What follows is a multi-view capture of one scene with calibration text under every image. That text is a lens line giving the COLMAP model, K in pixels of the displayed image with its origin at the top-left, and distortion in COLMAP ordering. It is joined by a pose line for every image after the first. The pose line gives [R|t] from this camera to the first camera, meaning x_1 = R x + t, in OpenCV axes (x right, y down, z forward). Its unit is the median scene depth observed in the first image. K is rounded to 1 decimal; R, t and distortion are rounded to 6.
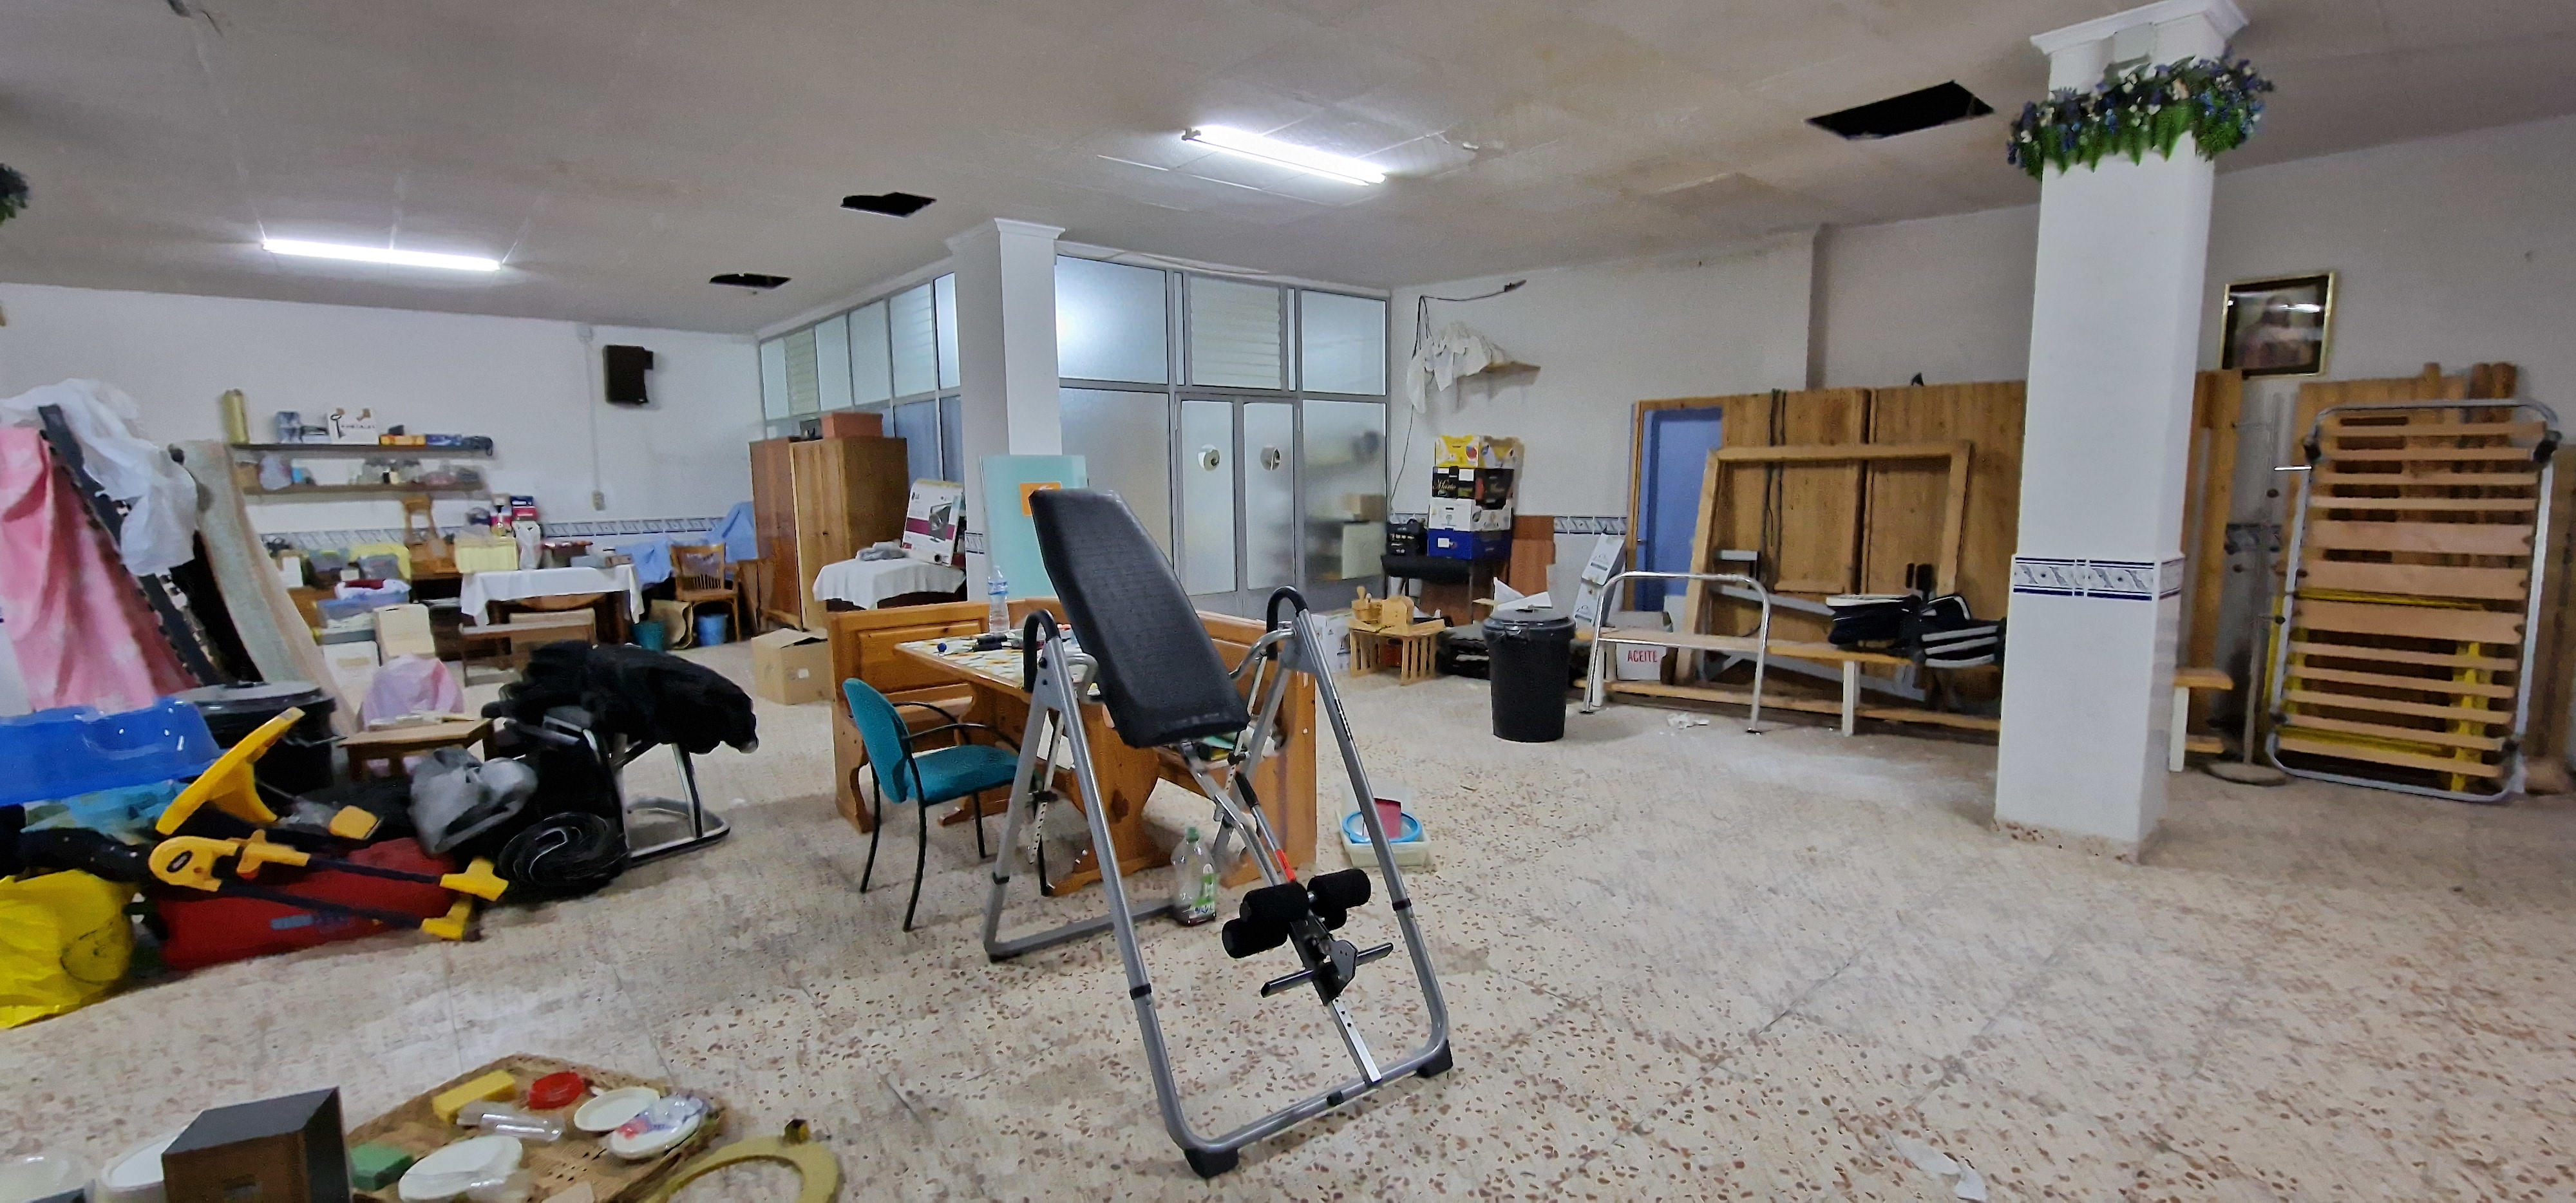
lens RADIAL K [[1051.3, 0, 1279.0], [0, 1051.3, 598.5], [0, 0, 1]] dist [0.001322, -0.000251]
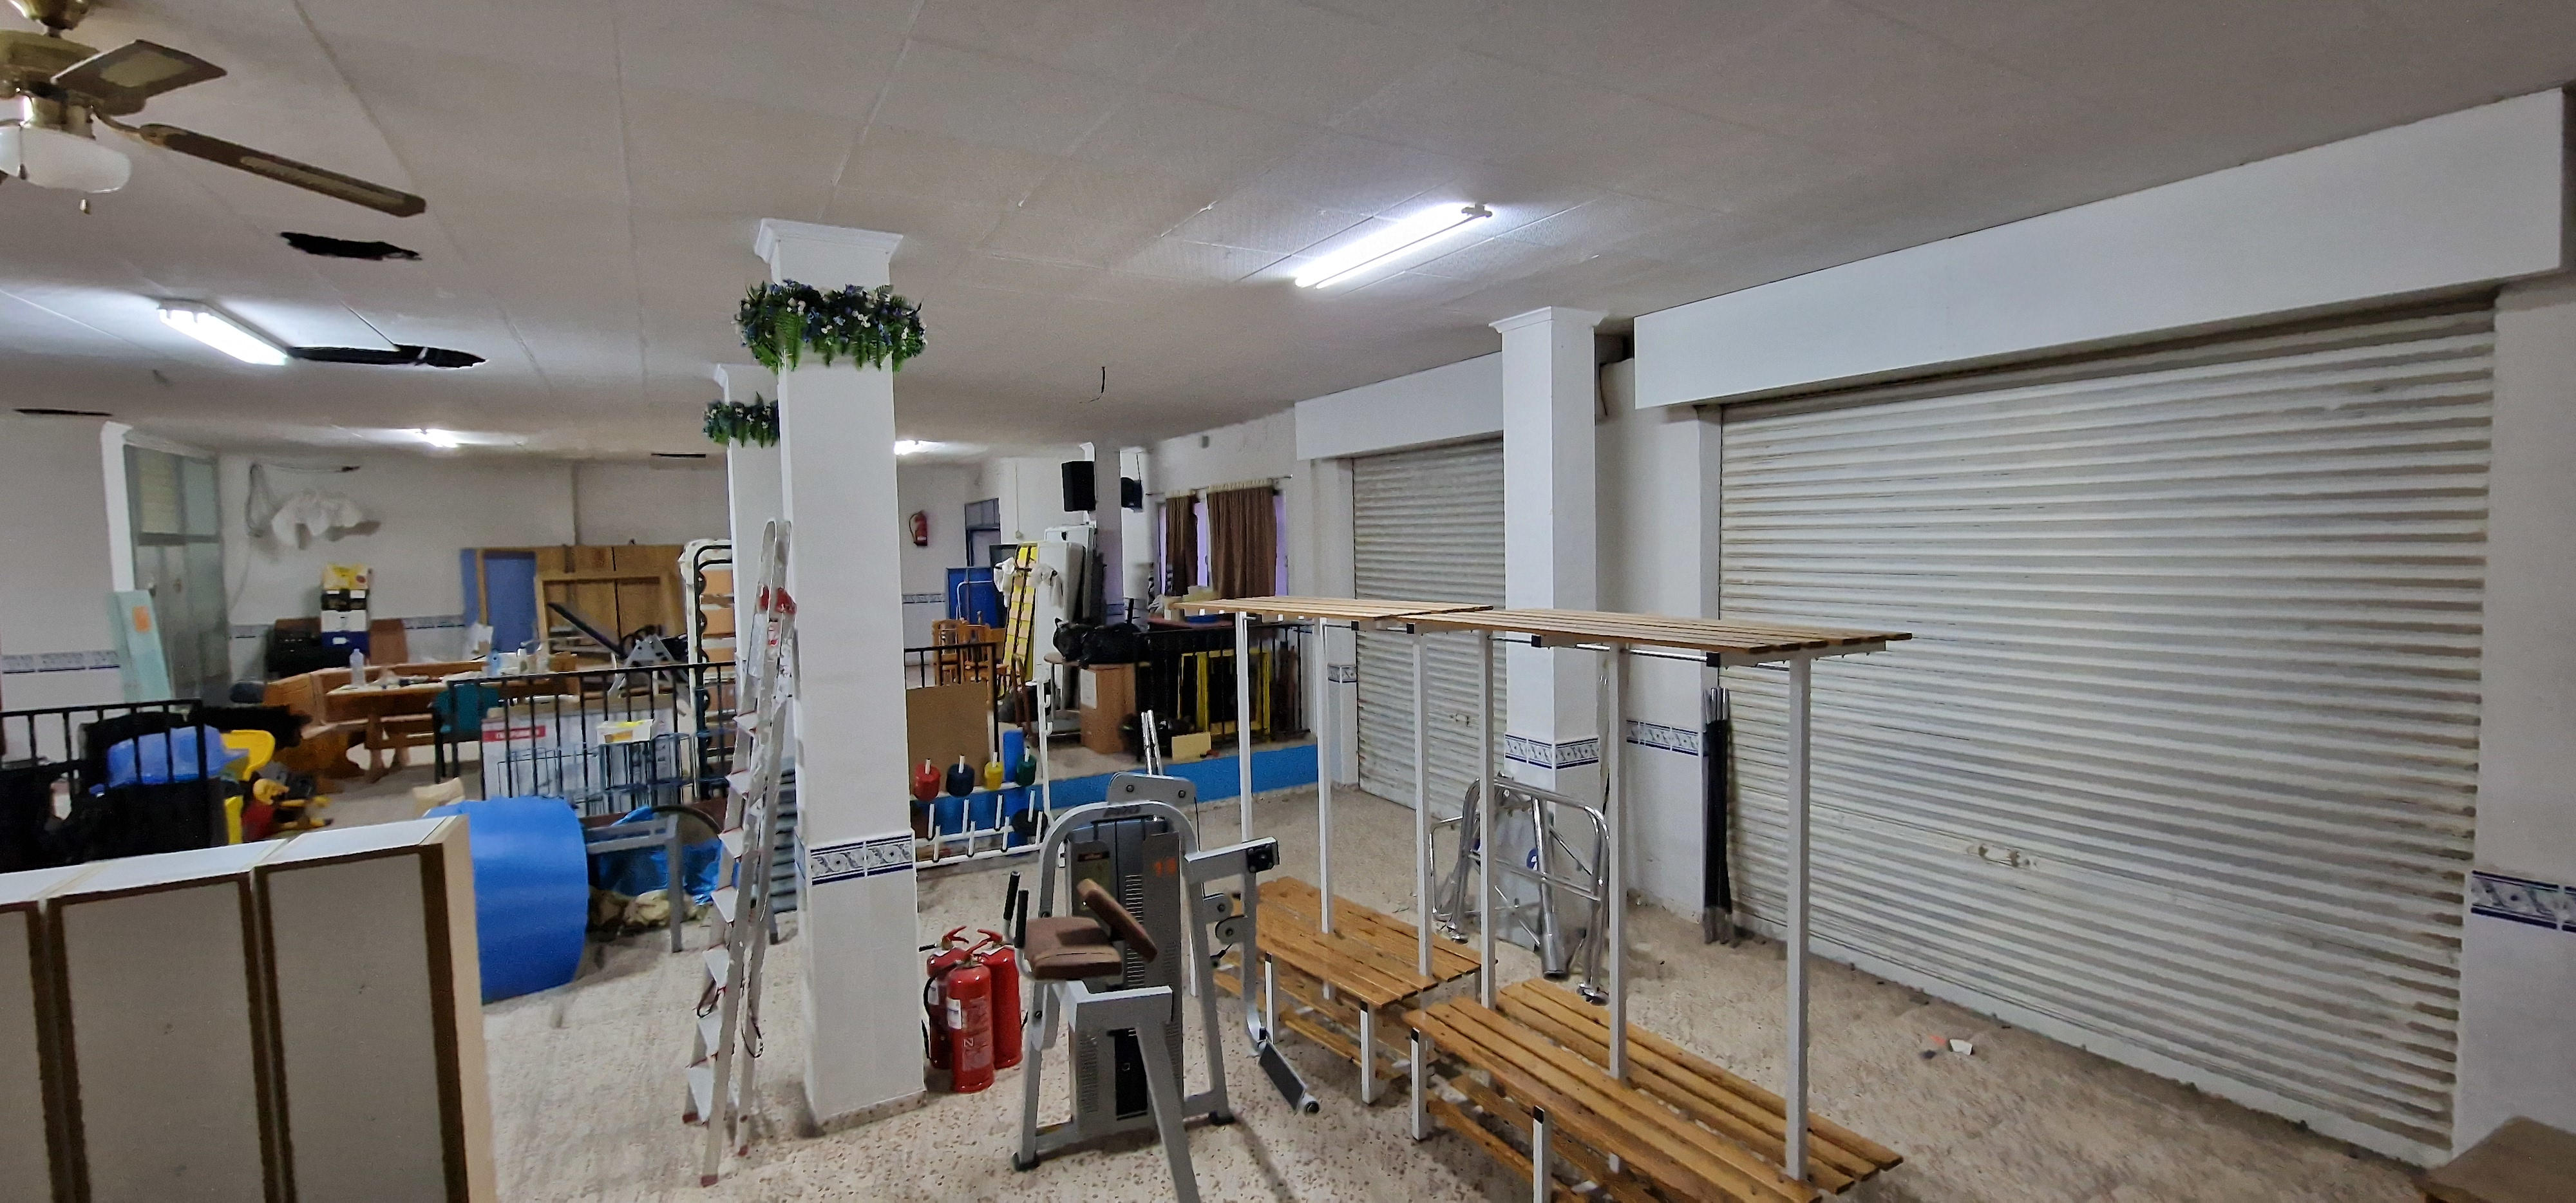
lens RADIAL K [[1051.3, 0, 1279.0], [0, 1051.3, 598.5], [0, 0, 1]] dist [0.001322, -0.000251]
pose [[0.172312, -0.044211, 0.984050, -1.051430], [0.130762, 0.991178, 0.021634, 0.028490], [-0.976325, 0.124949, 0.176573, -0.545369]]
